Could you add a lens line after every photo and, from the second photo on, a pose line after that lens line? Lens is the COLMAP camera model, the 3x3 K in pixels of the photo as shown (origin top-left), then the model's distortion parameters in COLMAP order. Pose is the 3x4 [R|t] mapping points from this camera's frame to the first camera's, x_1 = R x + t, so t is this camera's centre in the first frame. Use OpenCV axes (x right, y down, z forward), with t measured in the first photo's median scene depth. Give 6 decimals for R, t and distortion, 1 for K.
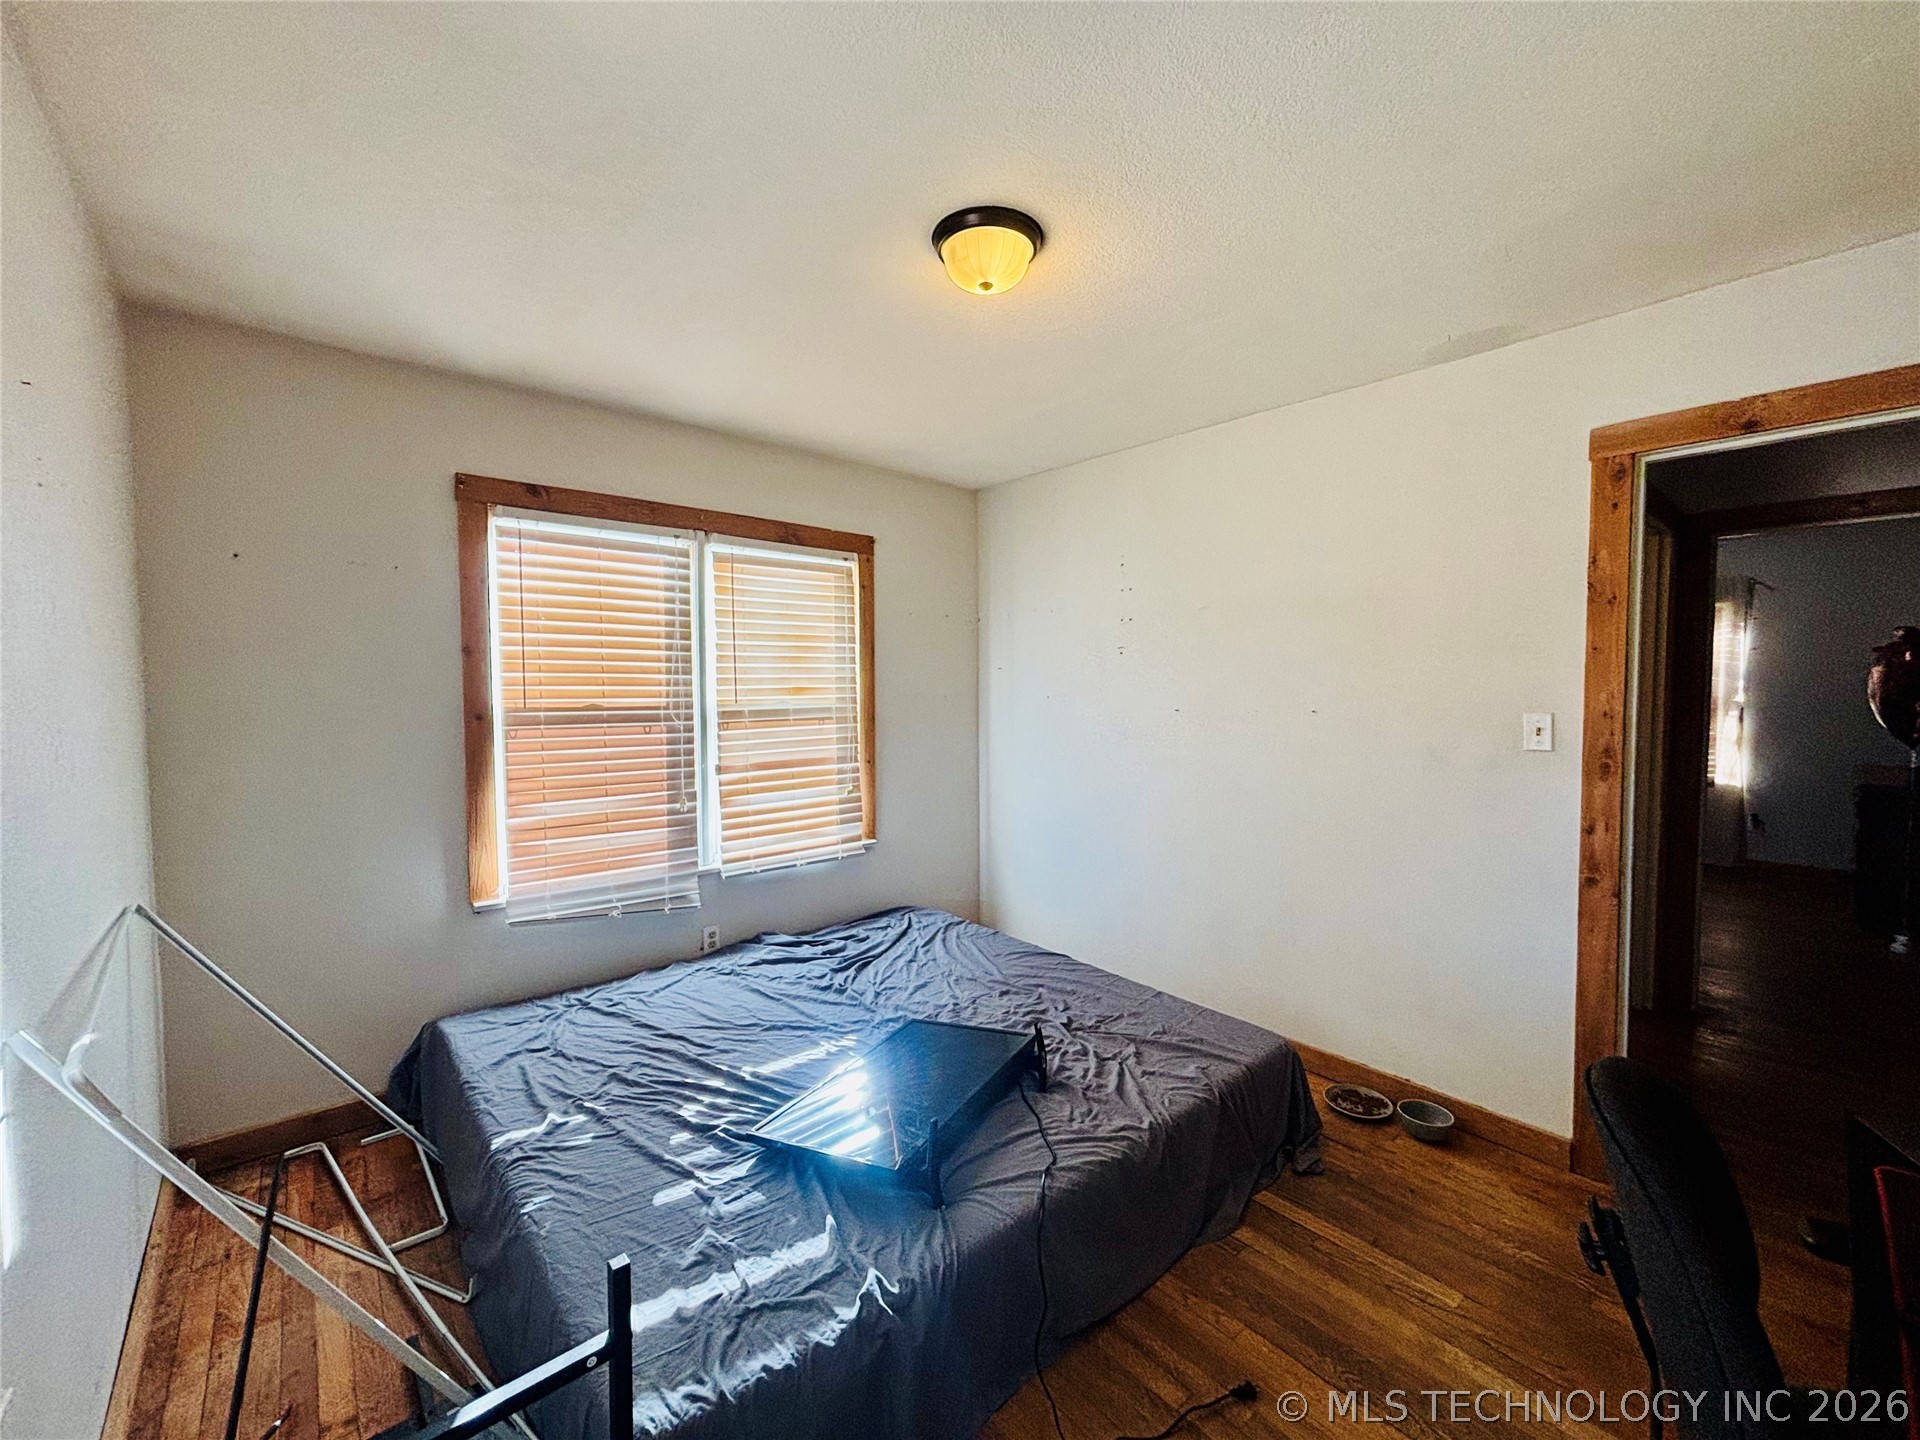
lens RADIAL K [[777.4, 0, 959.1], [0, 777.4, 716.0], [0, 0, 1]] dist [0.002122, -0.000140]
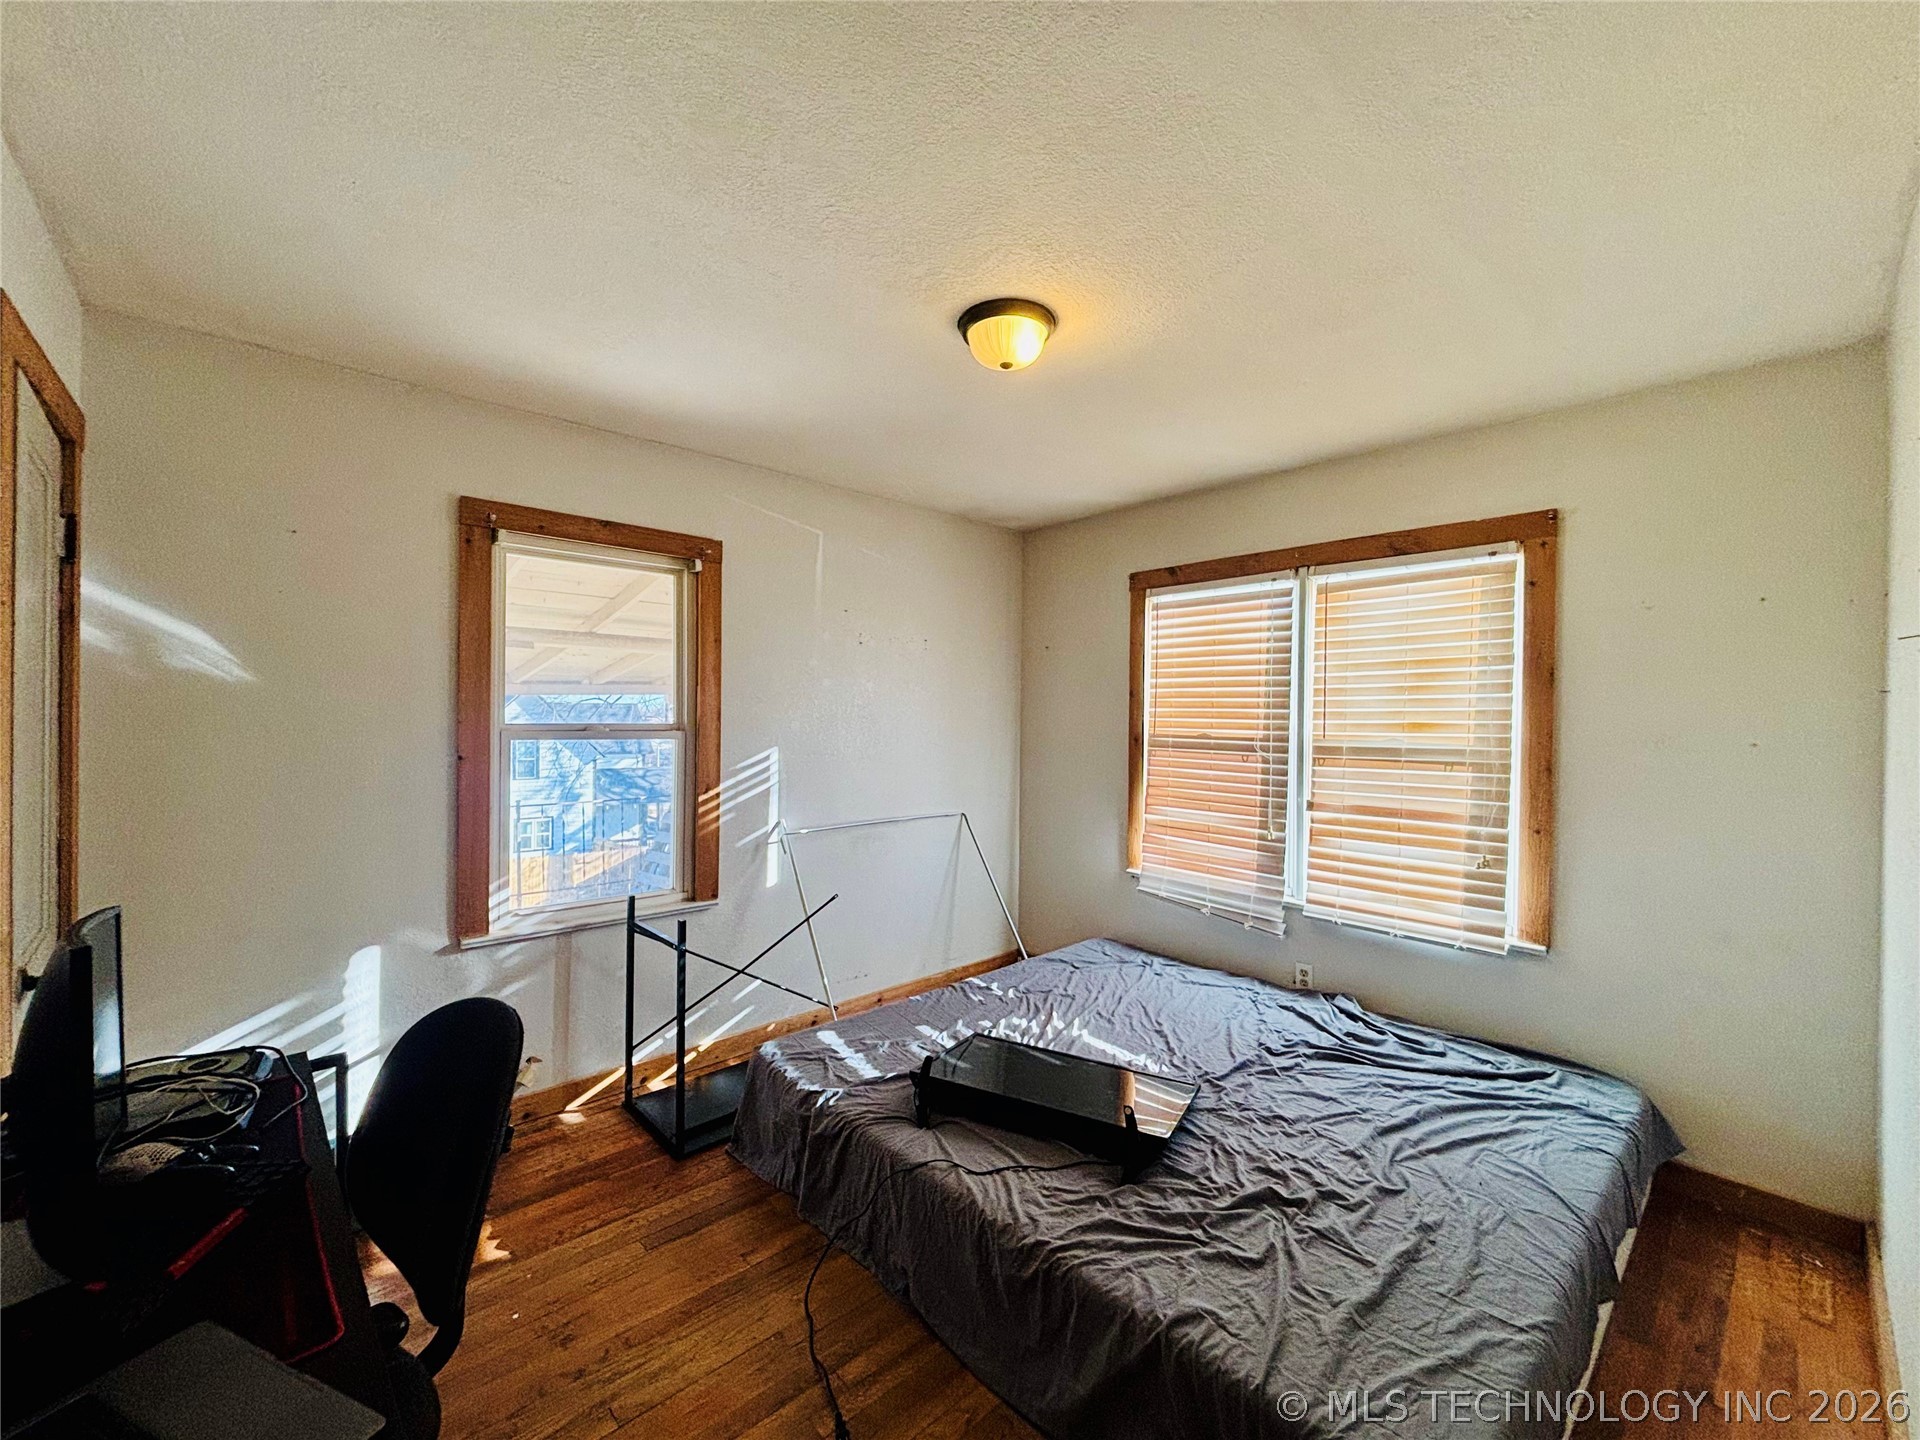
lens RADIAL K [[777.4, 0, 956.3], [0, 777.4, 717.2], [0, 0, 1]] dist [0.002122, -0.000140]
pose [[0.022560, 0.003934, -0.999738, 0.668944], [-0.050866, 0.998702, 0.002783, -0.022523], [0.998451, 0.050790, 0.022730, 0.533117]]
